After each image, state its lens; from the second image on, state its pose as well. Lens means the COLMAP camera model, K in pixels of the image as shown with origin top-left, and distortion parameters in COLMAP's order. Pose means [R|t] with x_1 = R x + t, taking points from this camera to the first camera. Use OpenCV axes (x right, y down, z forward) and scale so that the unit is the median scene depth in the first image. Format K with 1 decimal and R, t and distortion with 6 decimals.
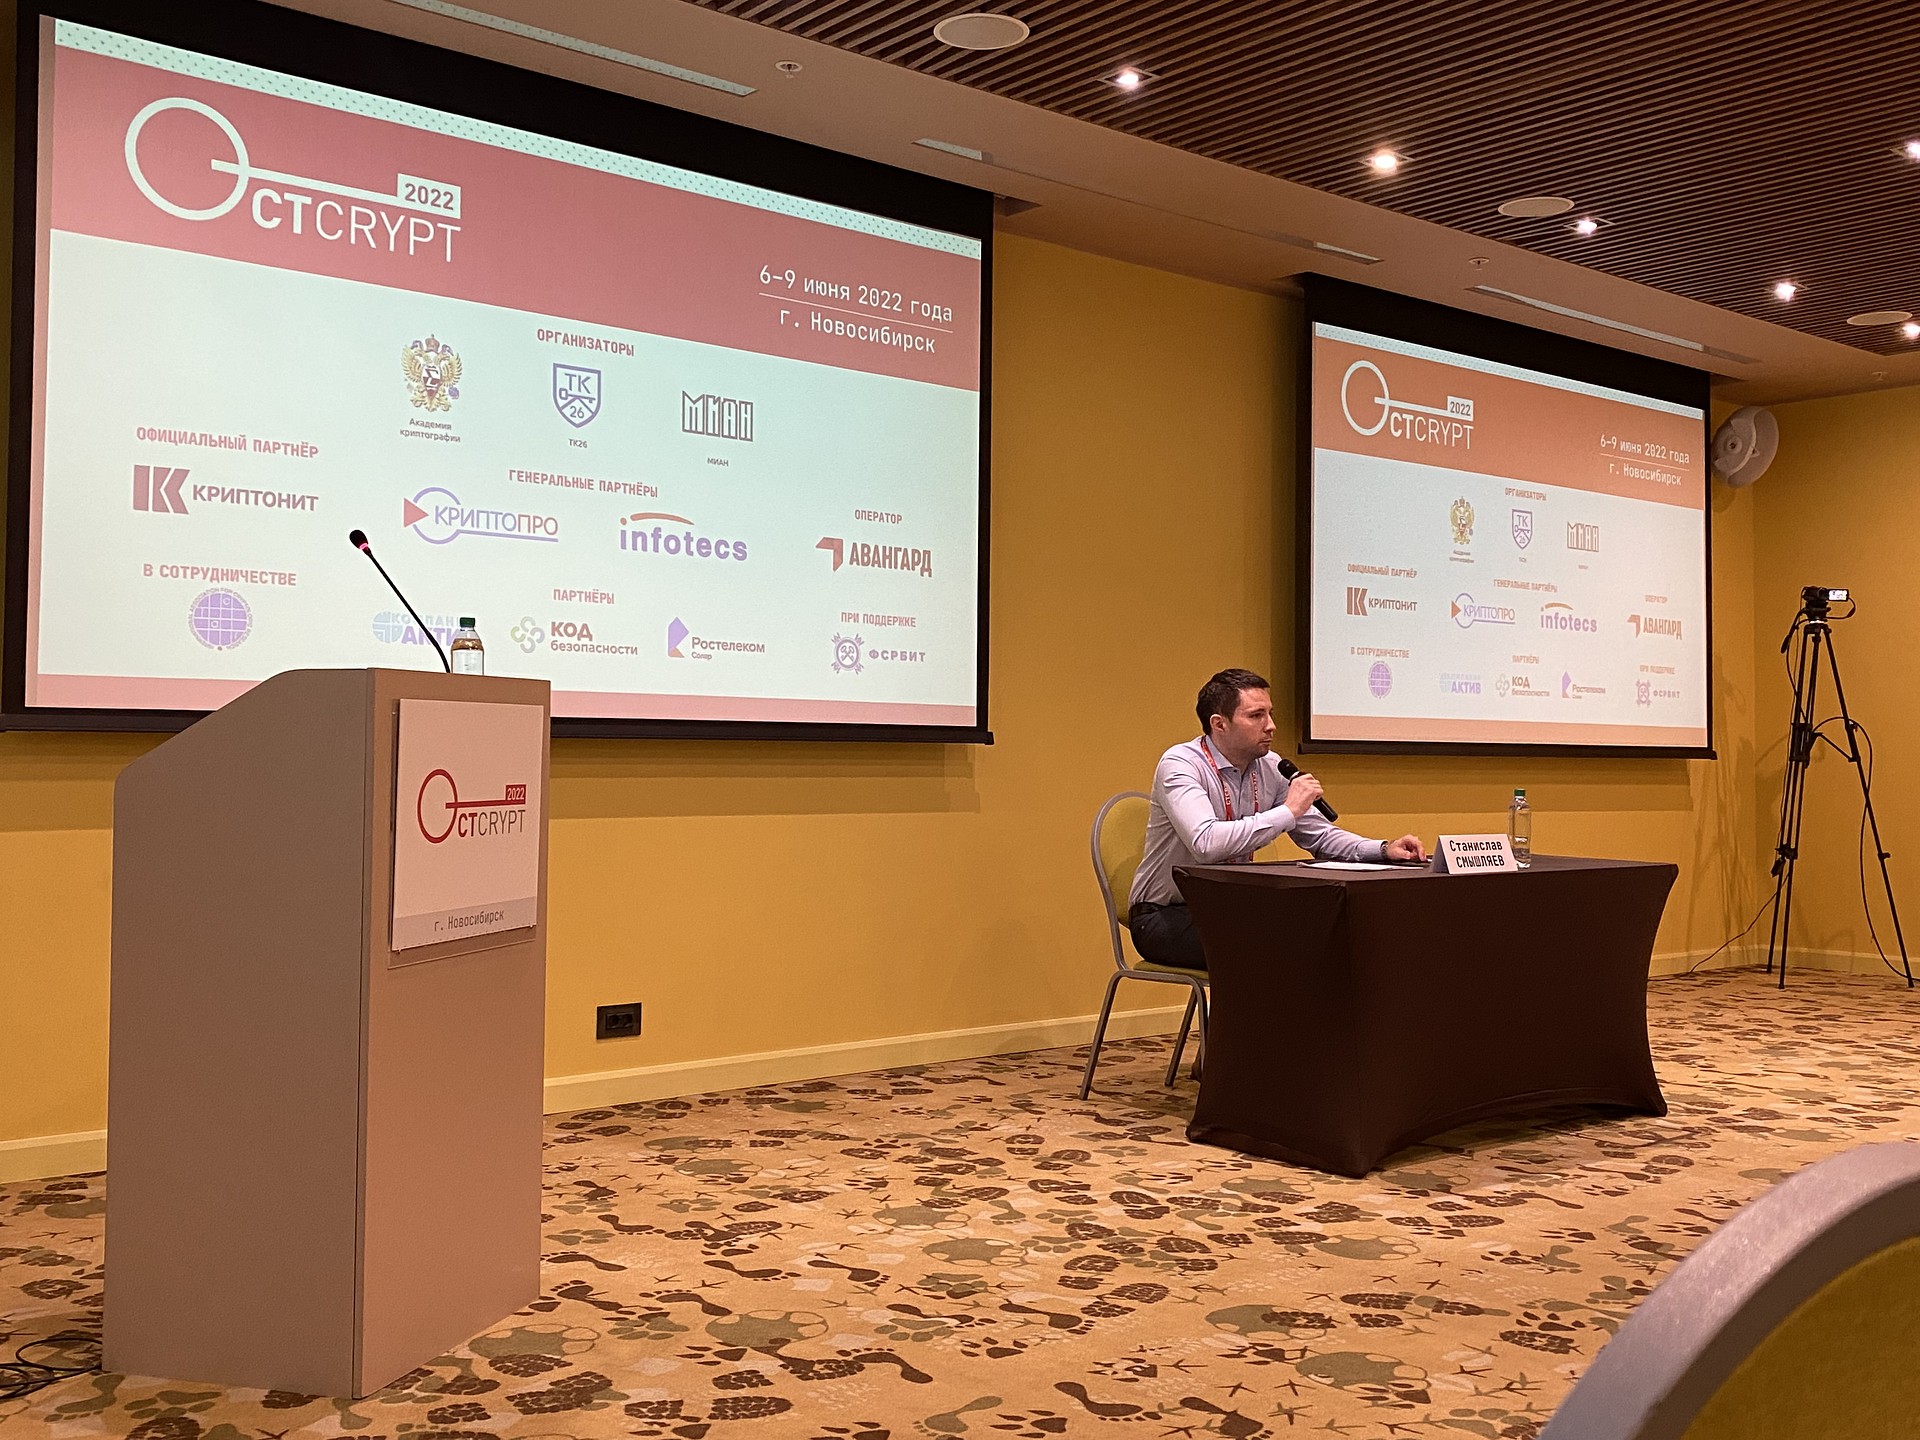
lens RADIAL K [[1911.4, 0, 949.2], [0, 1911.4, 702.8], [0, 0, 1]] dist [0.029495, 0.000000]
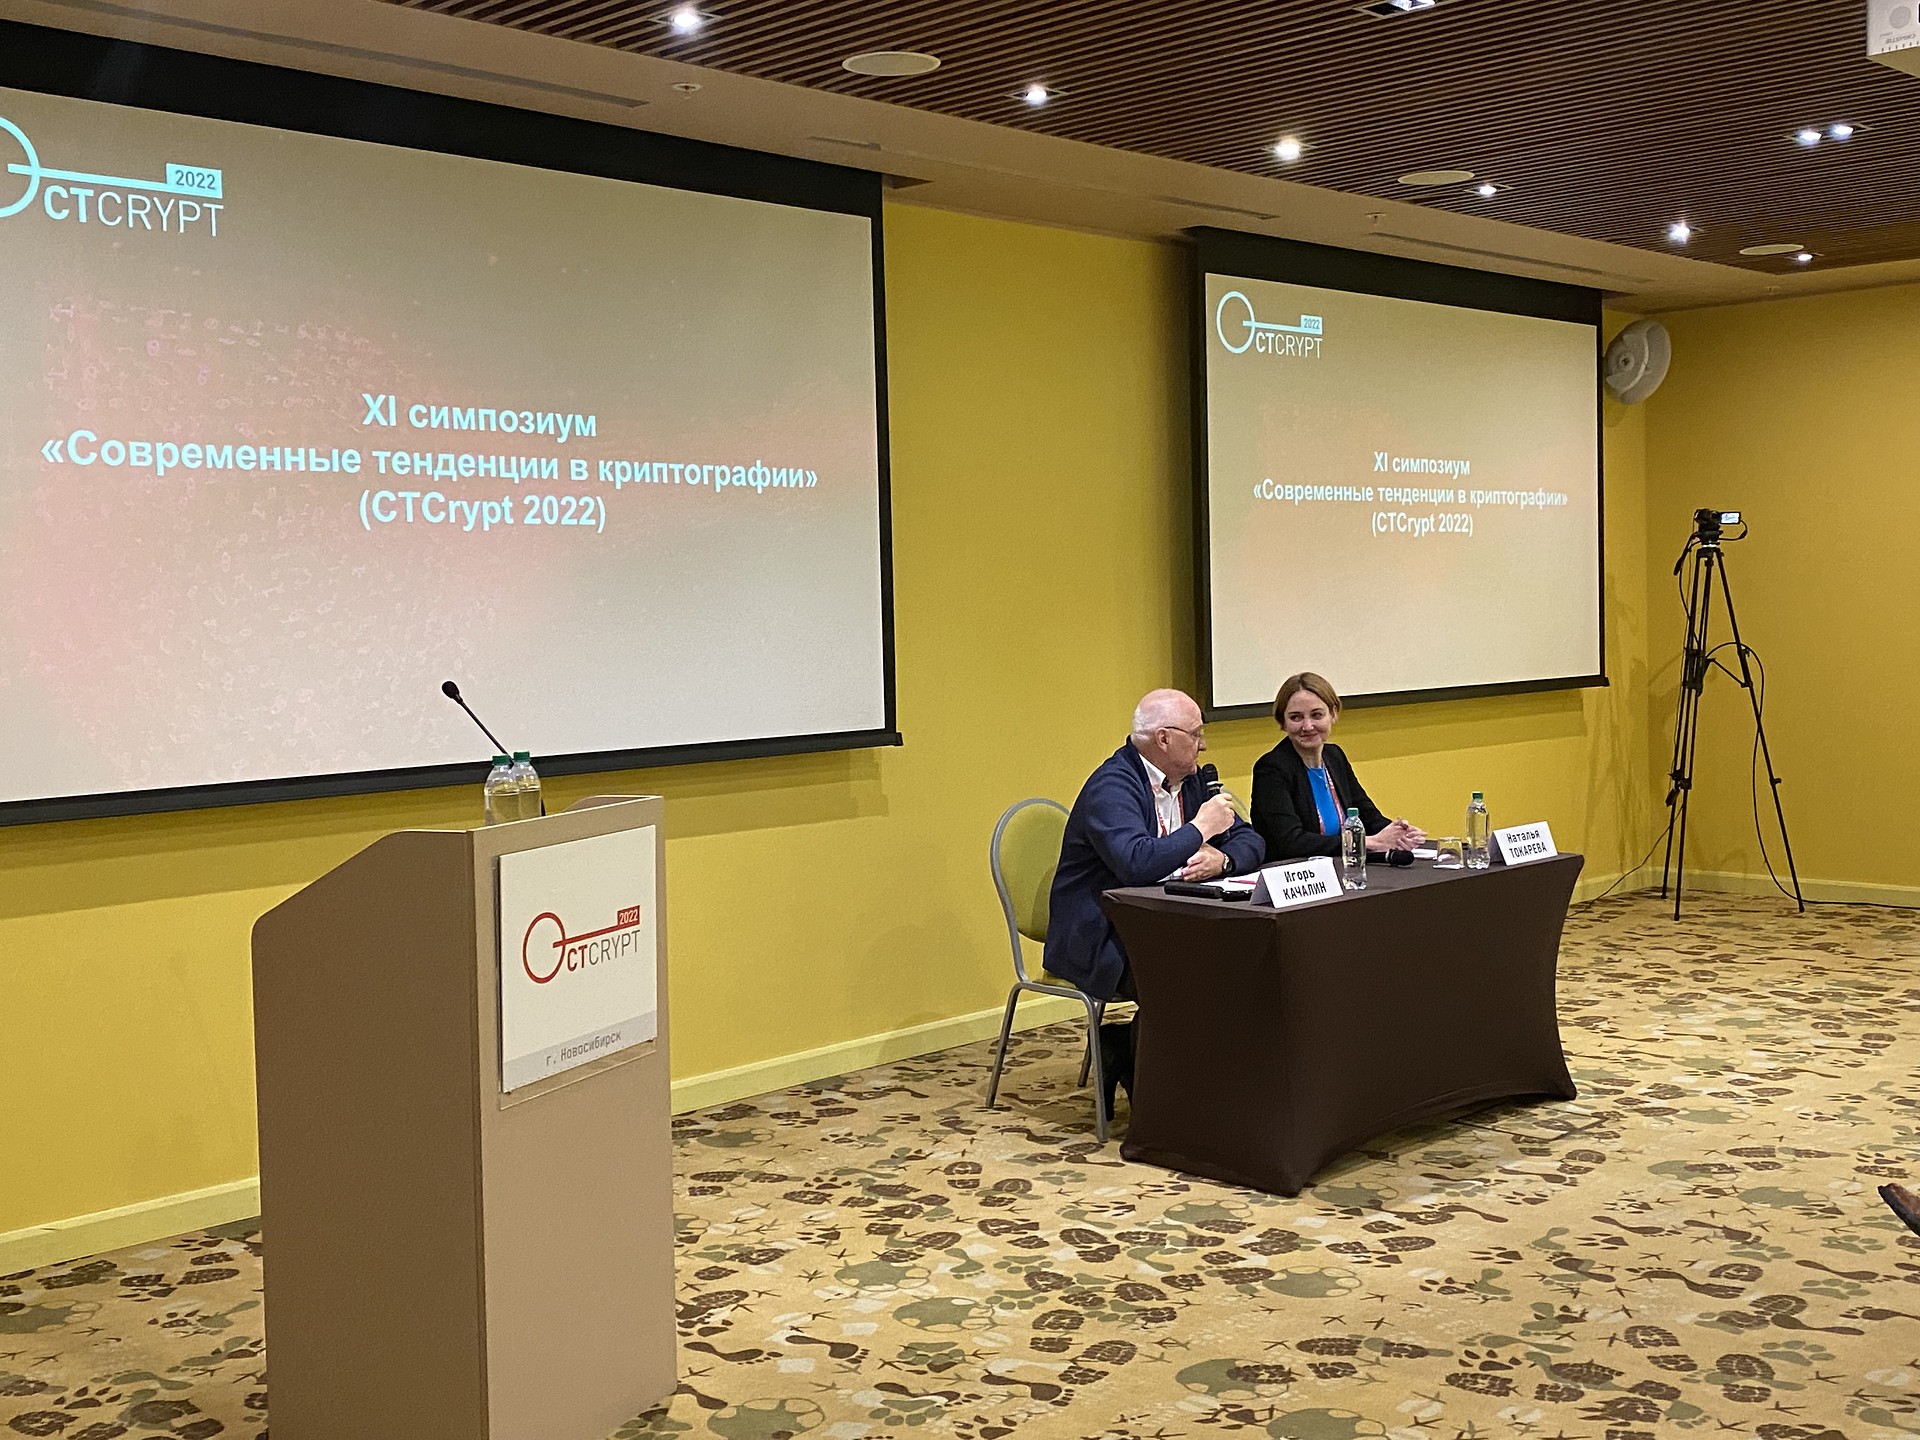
lens RADIAL K [[2146.0, 0, 976.5], [0, 2146.0, 692.7], [0, 0, 1]] dist [0.035892, 0.000000]
pose [[0.994494, -0.036319, 0.098297, -0.056172], [0.029206, 0.996914, 0.072861, -0.104662], [-0.100640, -0.069589, 0.992486, -0.105149]]
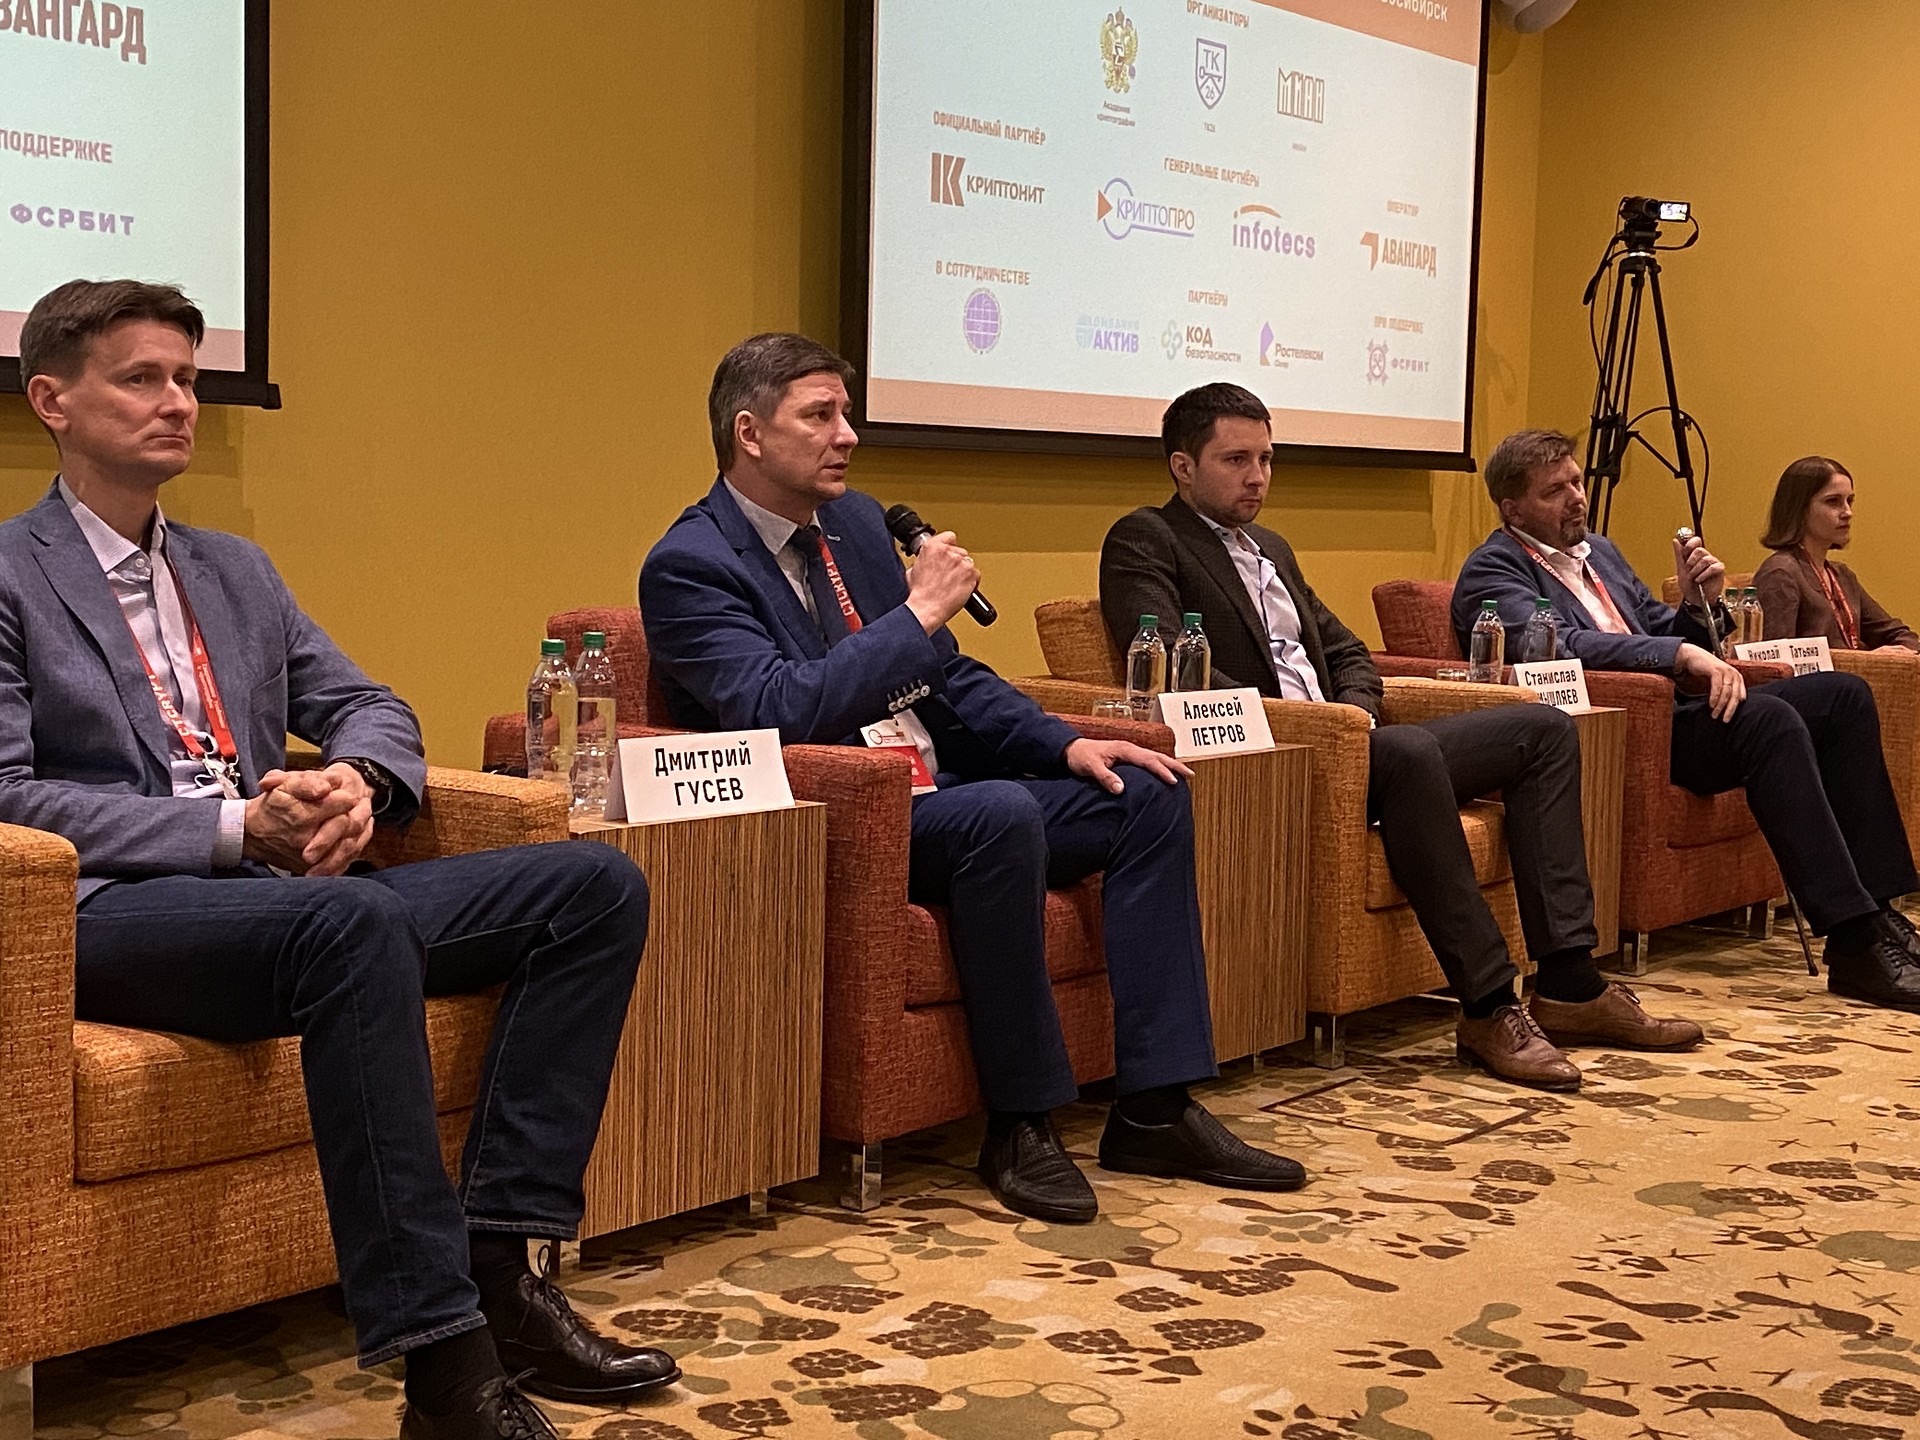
lens RADIAL K [[2823.7, 0, 984.1], [0, 2823.7, 677.8], [0, 0, 1]] dist [0.080865, 0.000000]
pose [[0.968693, 0.000550, 0.248261, 0.022003], [-0.025555, 0.994906, 0.097511, 0.019093], [-0.246942, -0.100803, 0.963773, 0.255809]]
